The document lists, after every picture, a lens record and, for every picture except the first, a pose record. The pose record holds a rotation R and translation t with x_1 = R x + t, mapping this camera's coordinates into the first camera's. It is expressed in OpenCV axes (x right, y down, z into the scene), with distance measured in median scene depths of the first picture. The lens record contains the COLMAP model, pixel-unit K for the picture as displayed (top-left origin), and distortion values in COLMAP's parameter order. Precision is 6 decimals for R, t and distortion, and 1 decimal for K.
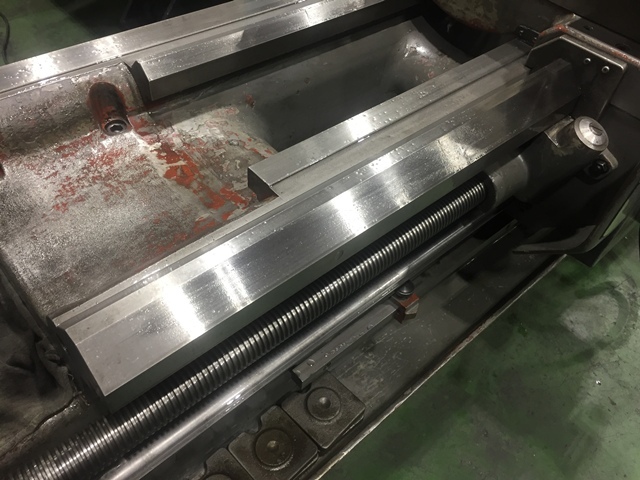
lens RADIAL K [[548.5, 0, 320.2], [0, 548.5, 239.3], [0, 0, 1]] dist [0.074173, -0.101225]
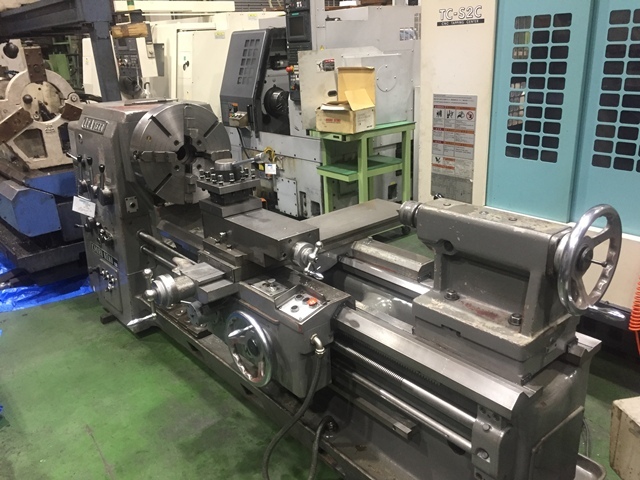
lens RADIAL K [[548.5, 0, 323.7], [0, 548.5, 236.7], [0, 0, 1]] dist [0.074173, -0.101225]
pose [[-0.044904, 0.241615, -0.969333, 1.947571], [-0.705519, 0.679292, 0.202003, -0.783892], [0.707267, 0.692954, 0.139961, 0.486697]]
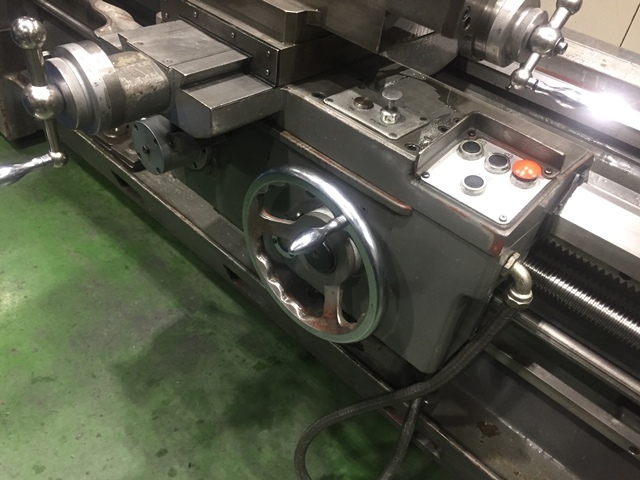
lens RADIAL K [[548.5, 0, 323.9], [0, 548.5, 239.3], [0, 0, 1]] dist [0.074173, -0.101225]
pose [[0.080279, 0.577937, -0.812123, 1.102003], [-0.800266, 0.523102, 0.293152, -0.351884], [0.594247, 0.626381, 0.504498, 0.450358]]
